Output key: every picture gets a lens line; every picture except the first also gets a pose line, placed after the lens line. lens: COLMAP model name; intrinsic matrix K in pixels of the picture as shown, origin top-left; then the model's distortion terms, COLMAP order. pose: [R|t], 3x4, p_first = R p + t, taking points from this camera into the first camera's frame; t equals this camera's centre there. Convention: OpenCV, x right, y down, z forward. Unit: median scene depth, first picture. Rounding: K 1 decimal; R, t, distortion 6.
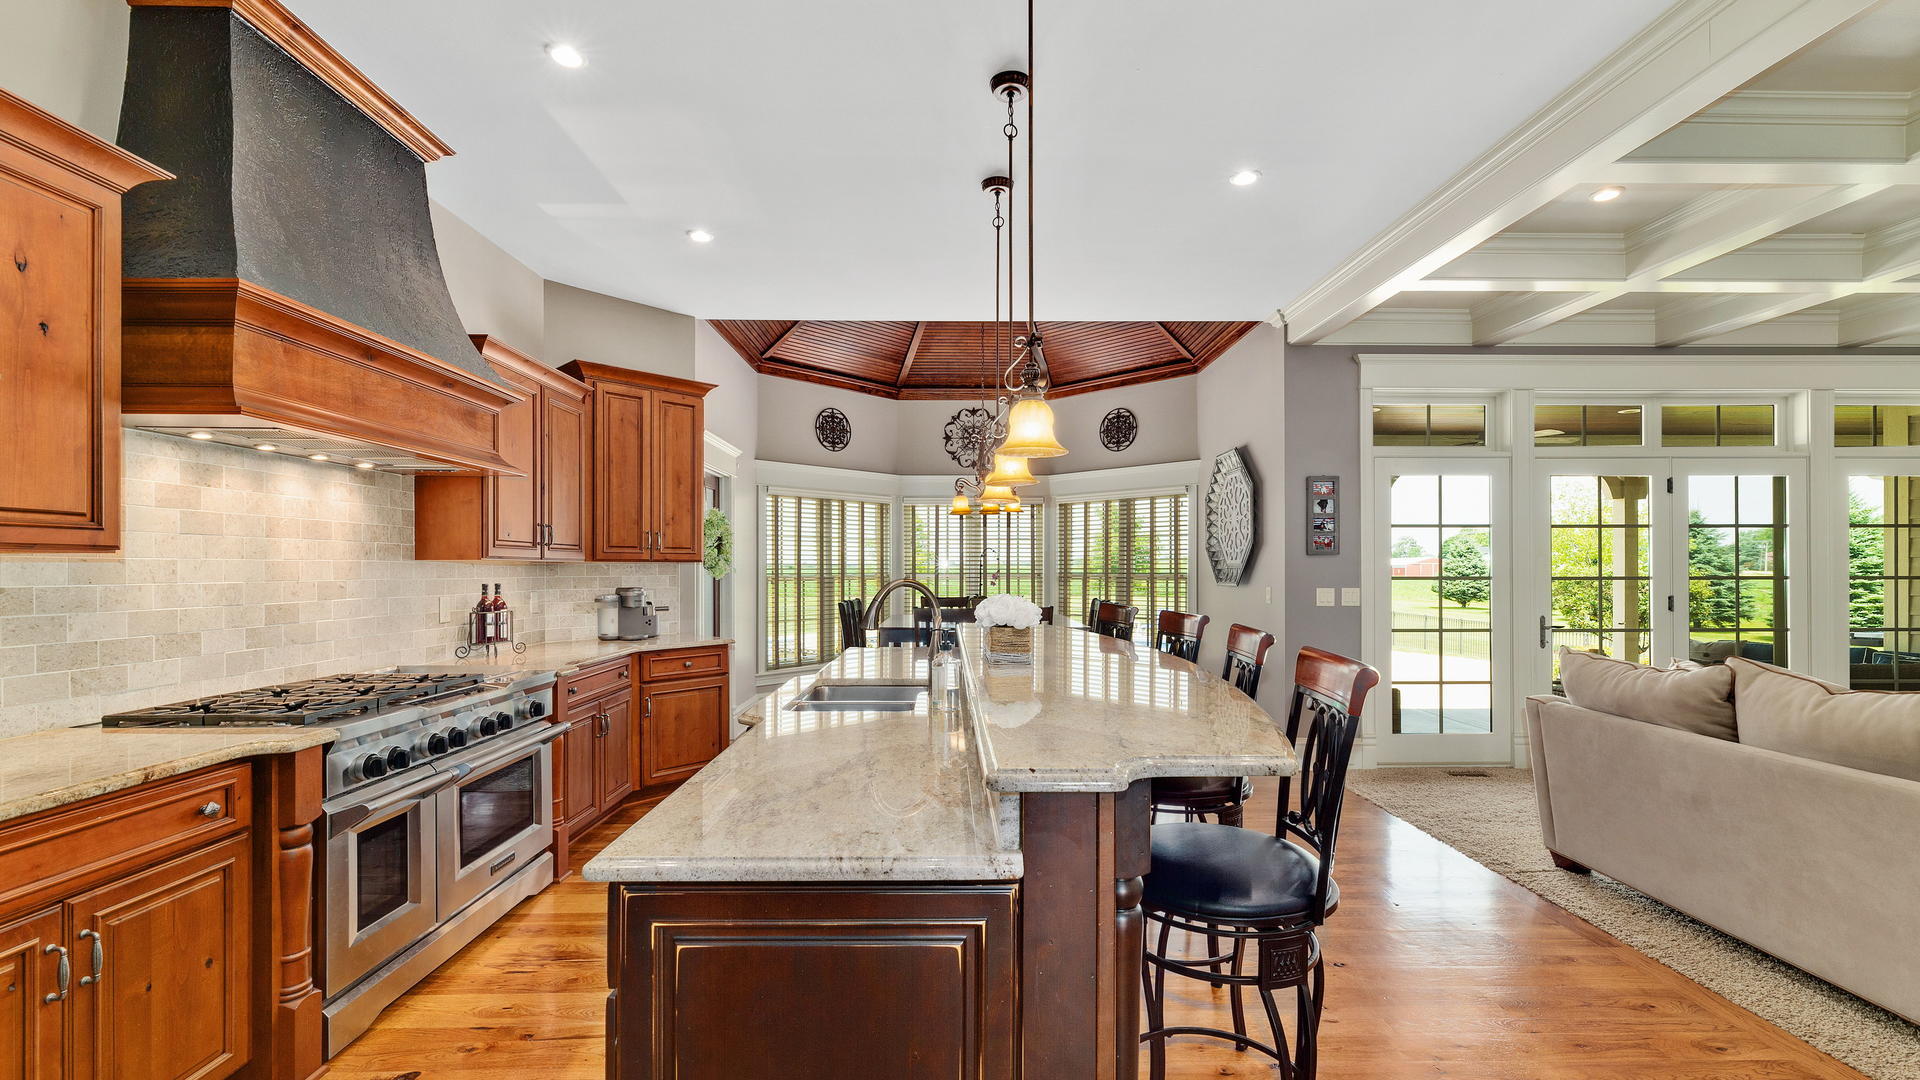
lens RADIAL K [[790.0, 0, 964.2], [0, 790.0, 567.9], [0, 0, 1]] dist [-0.000646, 0.000197]
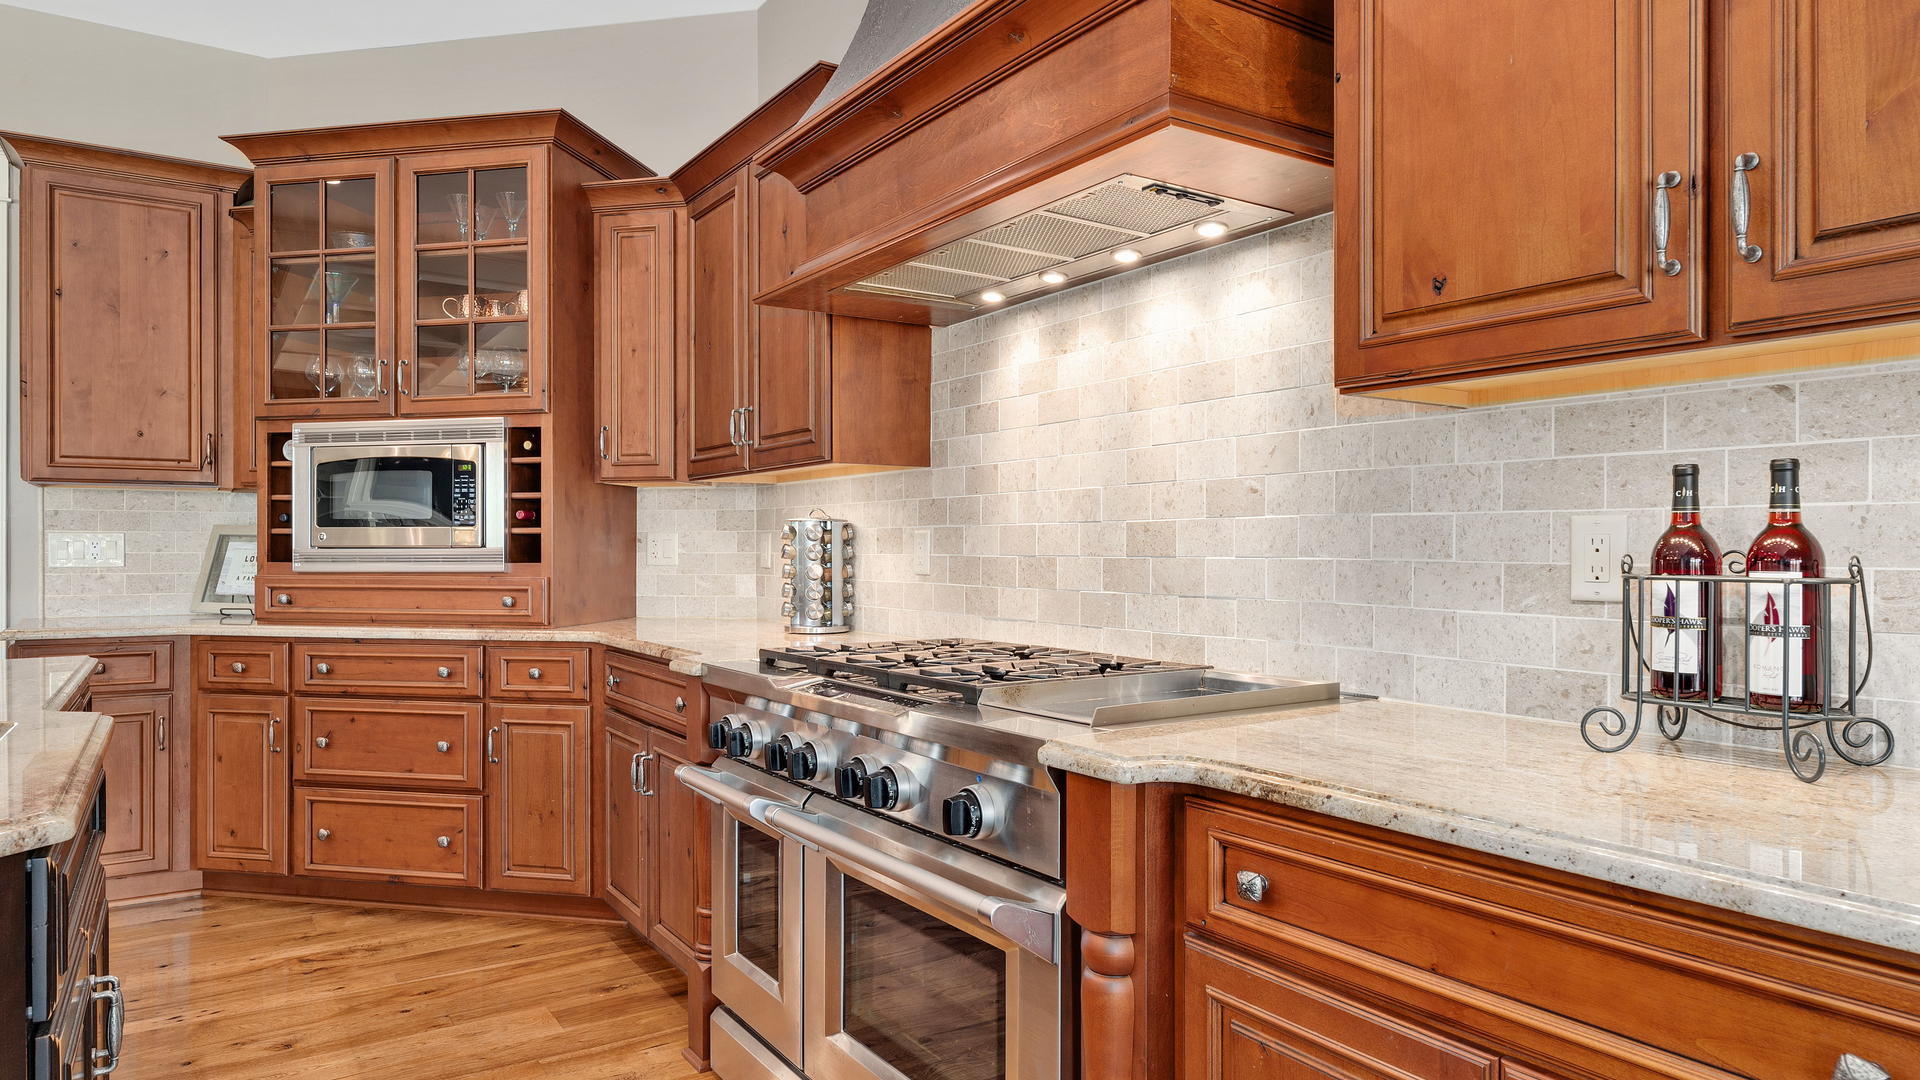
lens RADIAL K [[1138.2, 0, 960.8], [0, 1138.2, 543.8], [0, 0, 1]] dist [0.001680, 0.000323]
pose [[-0.836977, 0.003656, -0.547226, -0.208501], [0.005542, 0.999983, -0.001795, 0.045339], [0.547210, -0.004535, -0.836983, 1.178569]]
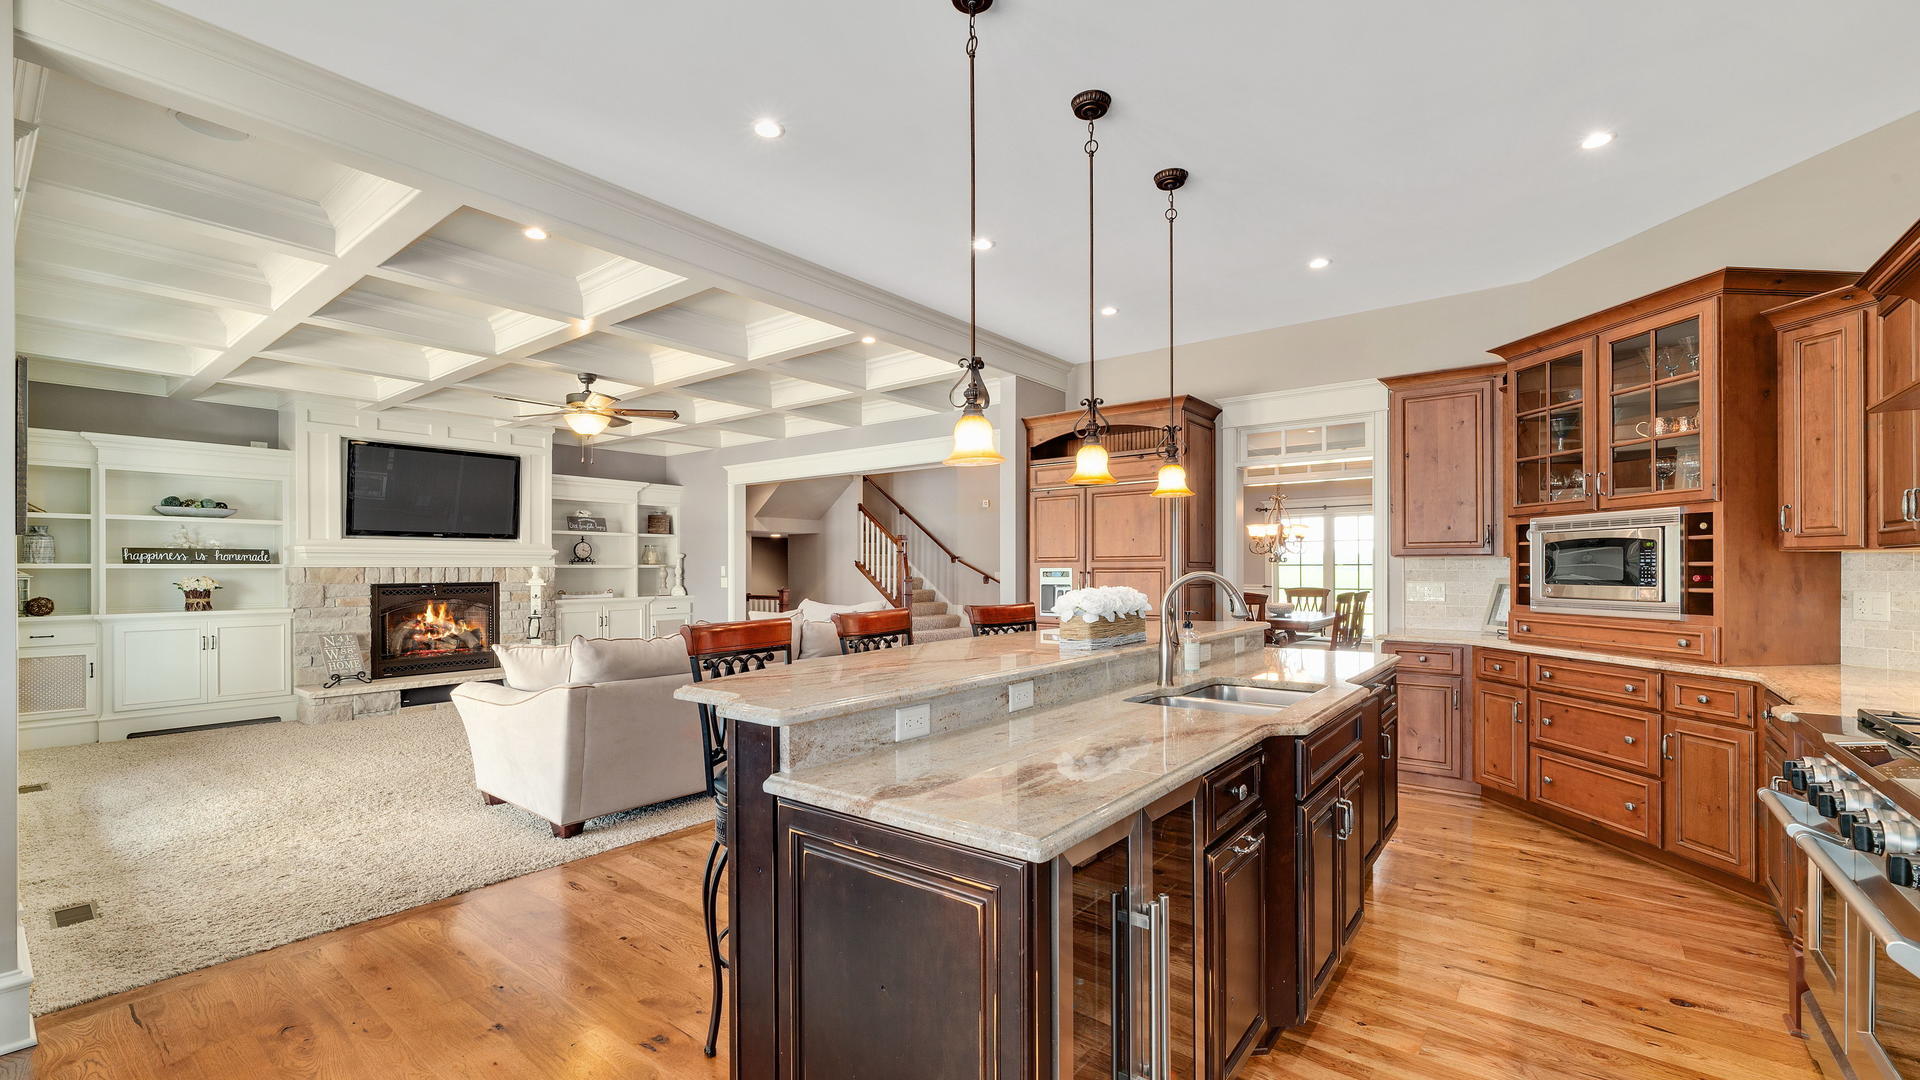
lens RADIAL K [[790.0, 0, 964.2], [0, 790.0, 567.9], [0, 0, 1]] dist [-0.000646, 0.000197]
pose [[-0.782062, 0.005799, 0.623173, -0.328231], [0.003708, 0.999982, -0.004652, 0.007806], [-0.623189, -0.001327, -0.782070, 1.371463]]
